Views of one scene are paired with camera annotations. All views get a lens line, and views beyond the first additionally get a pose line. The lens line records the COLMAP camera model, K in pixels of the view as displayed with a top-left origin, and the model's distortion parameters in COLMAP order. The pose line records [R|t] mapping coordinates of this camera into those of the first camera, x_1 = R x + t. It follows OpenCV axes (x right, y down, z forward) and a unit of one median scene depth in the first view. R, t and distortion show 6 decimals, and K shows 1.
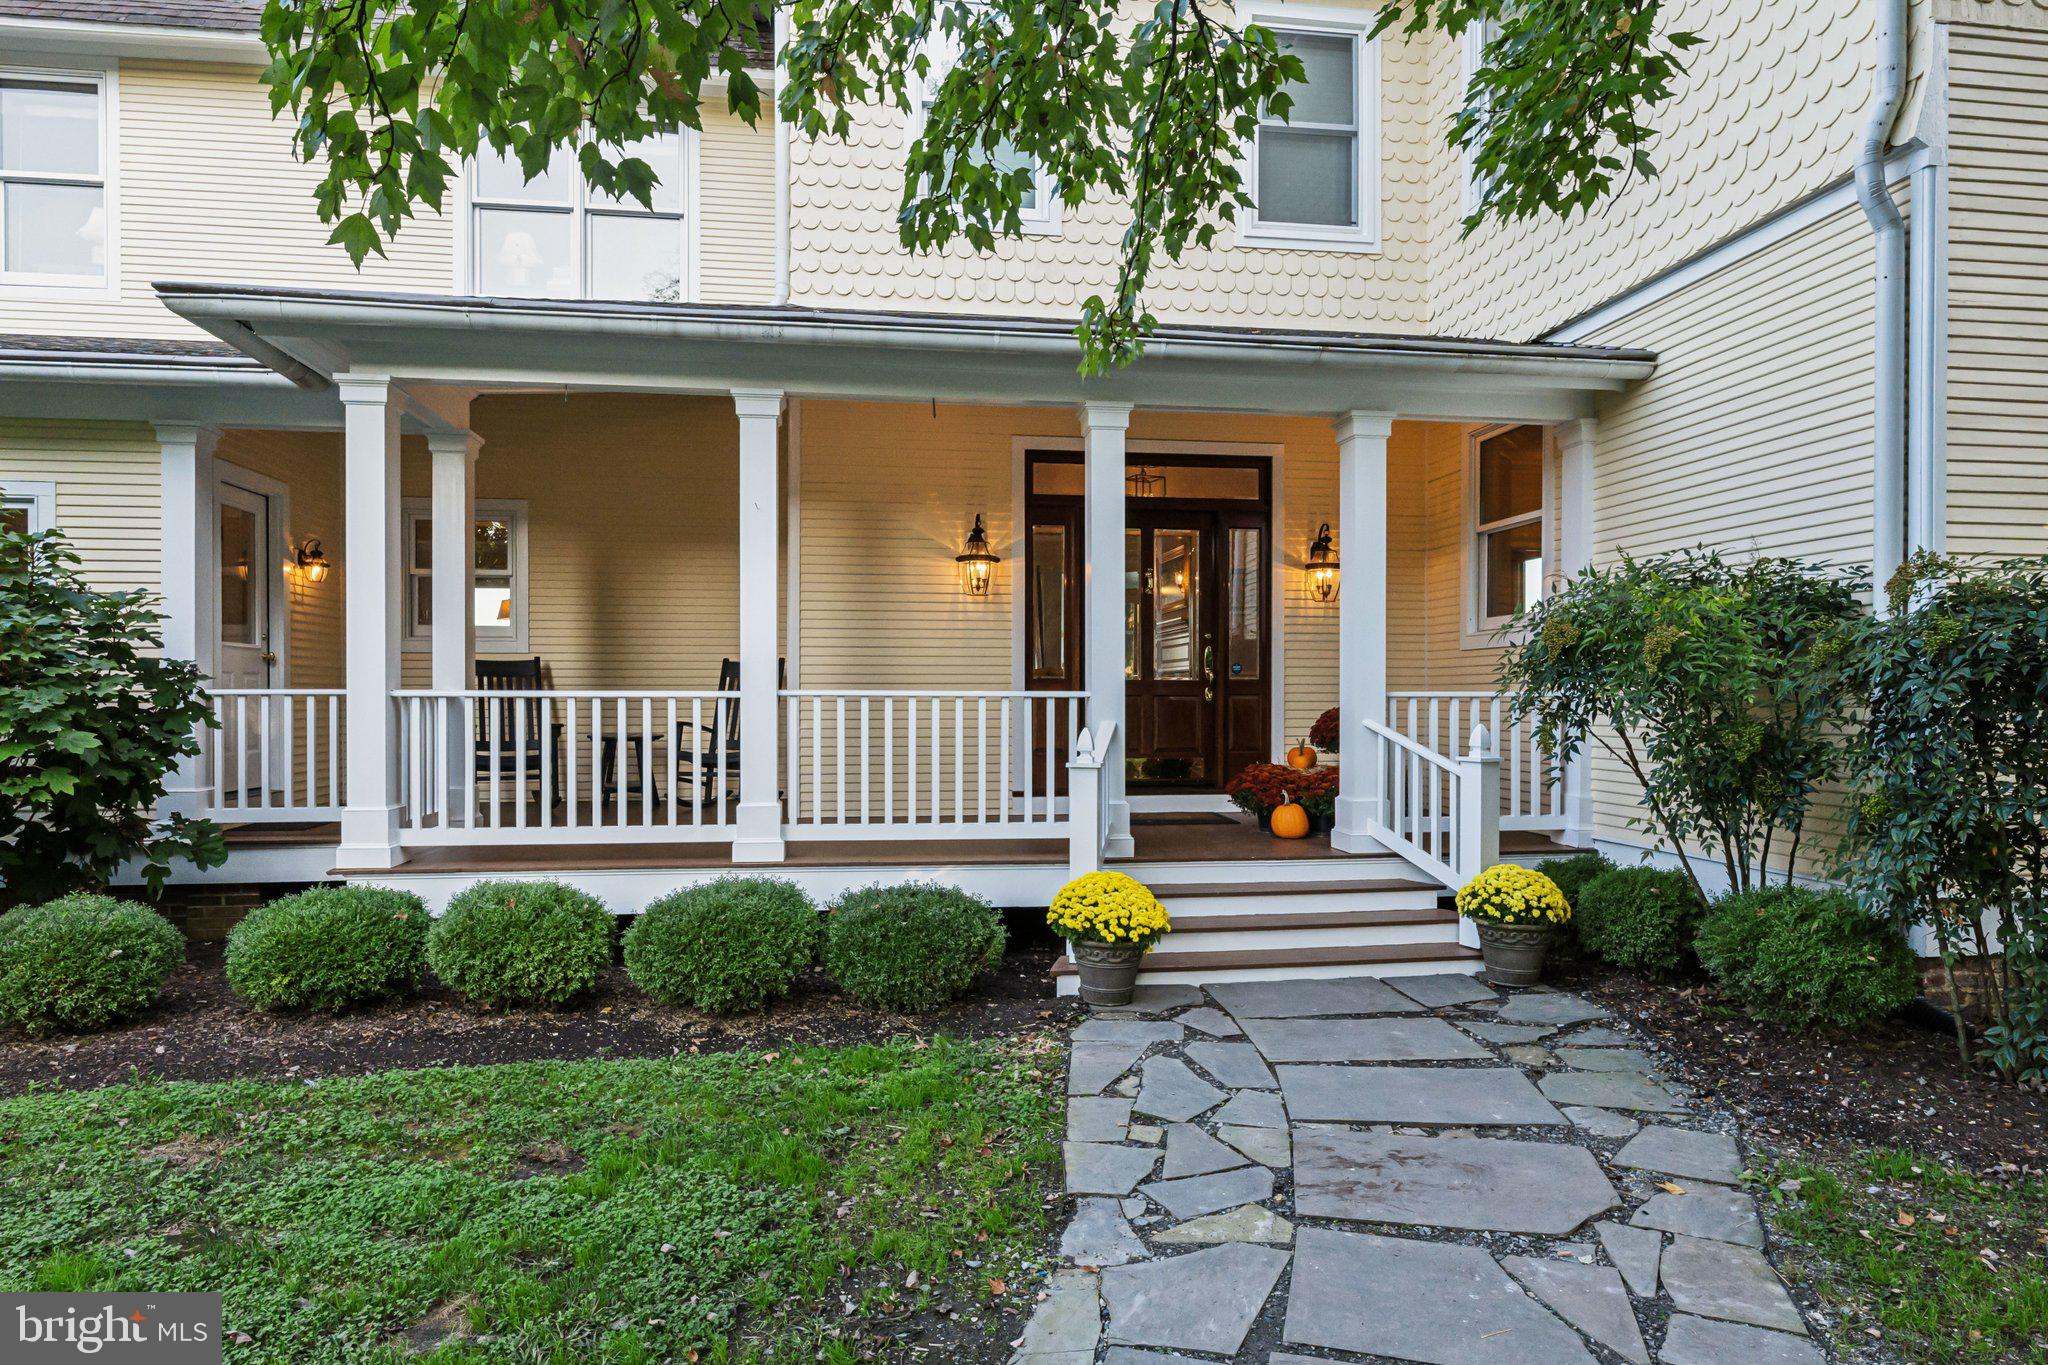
lens RADIAL K [[1177.8, 0, 1024.0], [0, 1177.8, 682.5], [0, 0, 1]] dist [0.027989, 0.000104]
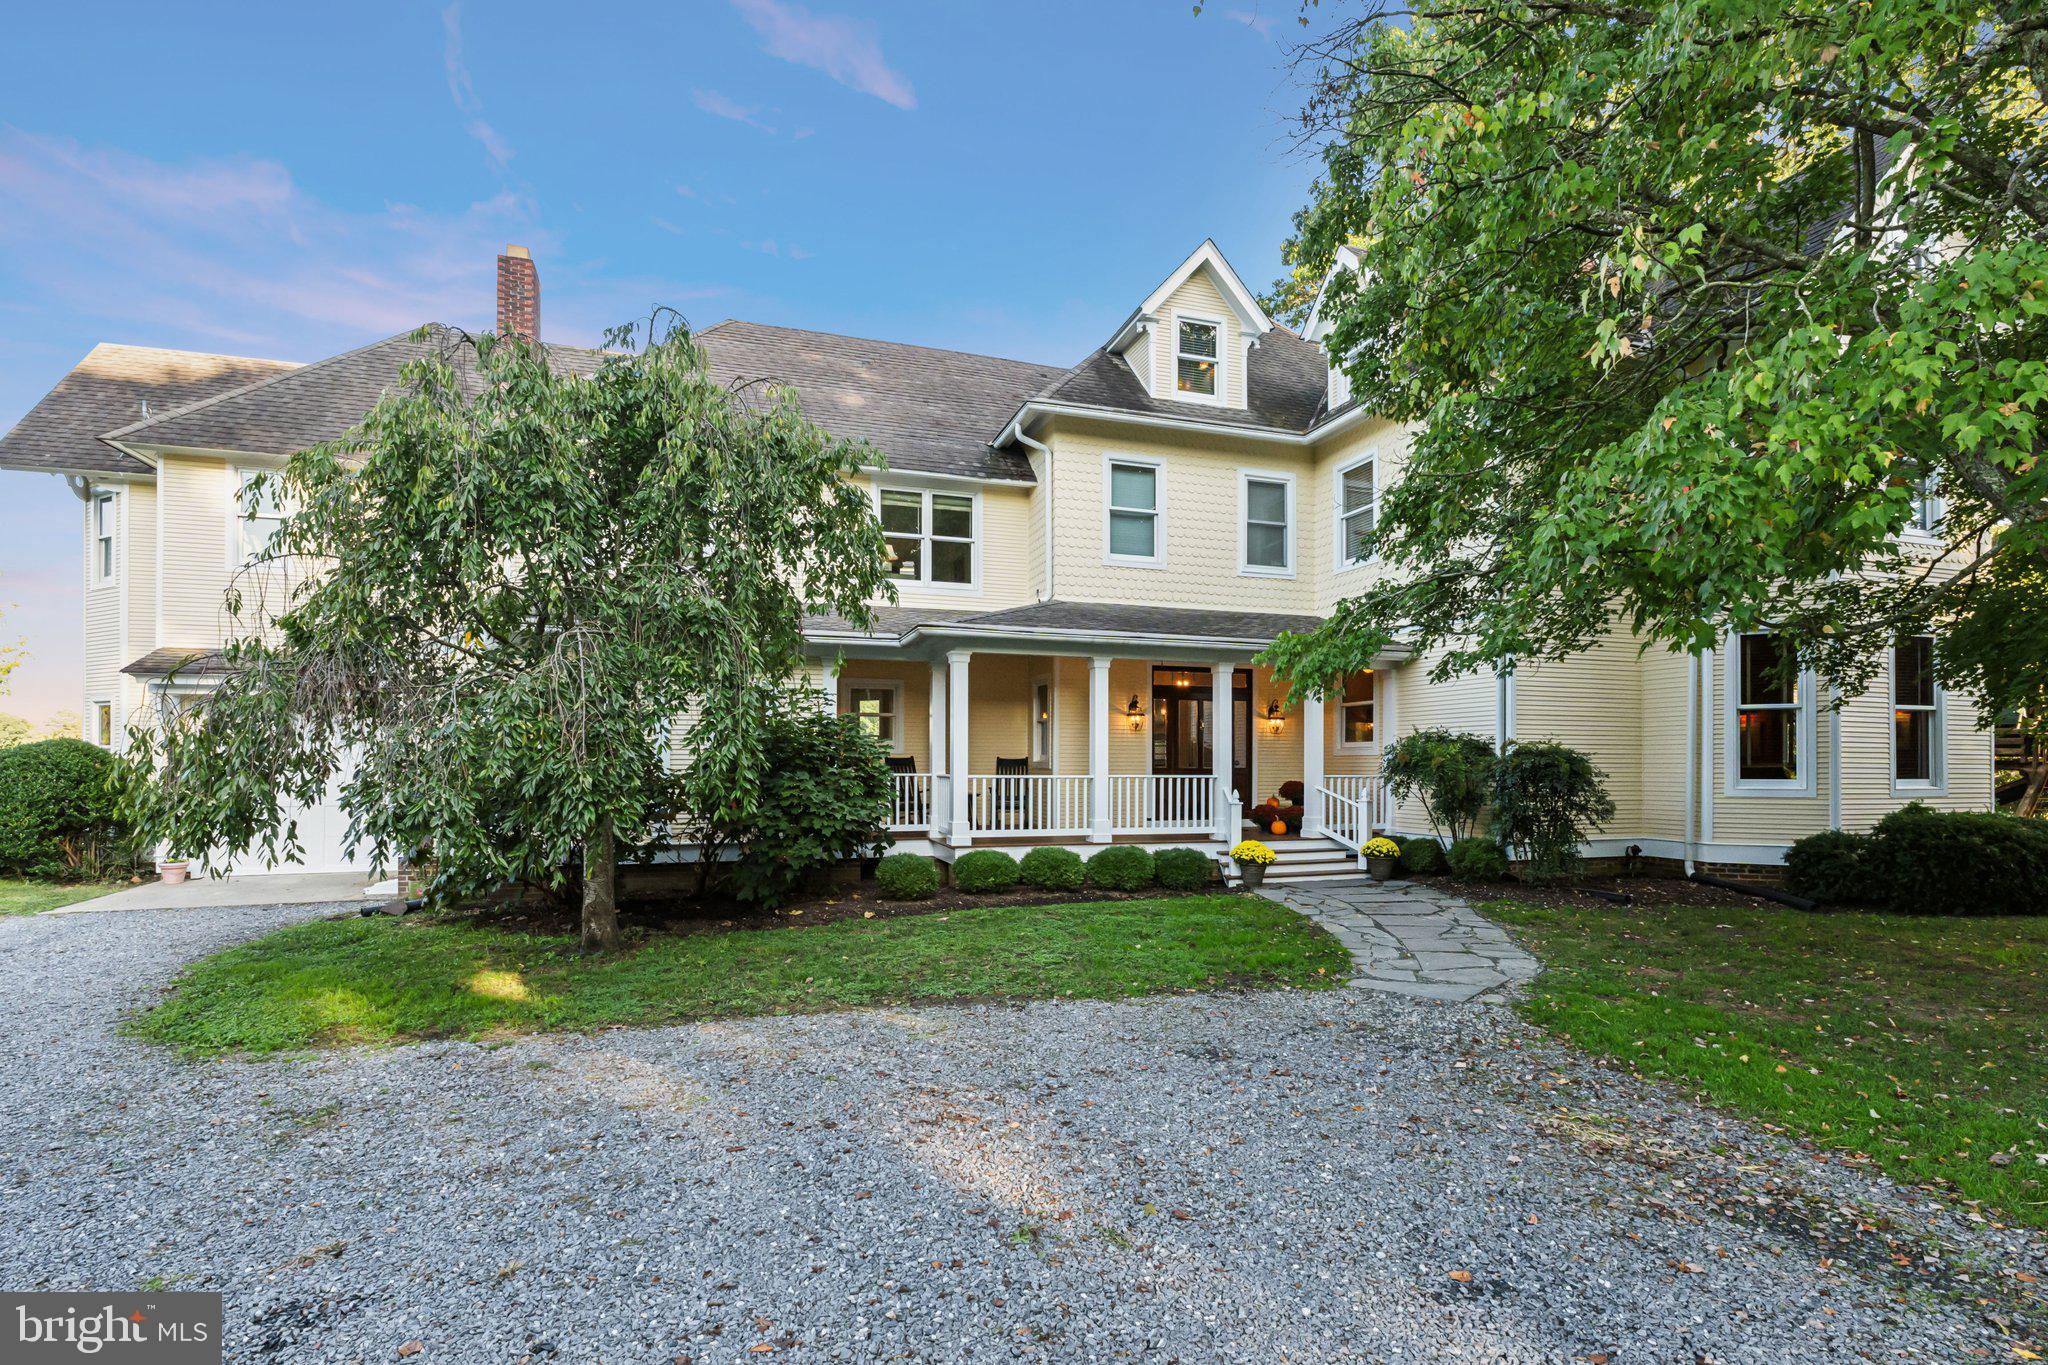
lens RADIAL K [[943.7, 0, 1024.3], [0, 943.7, 743.0], [0, 0, 1]] dist [-0.000104, -0.000011]
pose [[0.984437, 0.004397, 0.175682, -0.796409], [-0.002061, 0.999907, -0.013477, -0.038837], [-0.175725, 0.012905, 0.984355, -1.033639]]
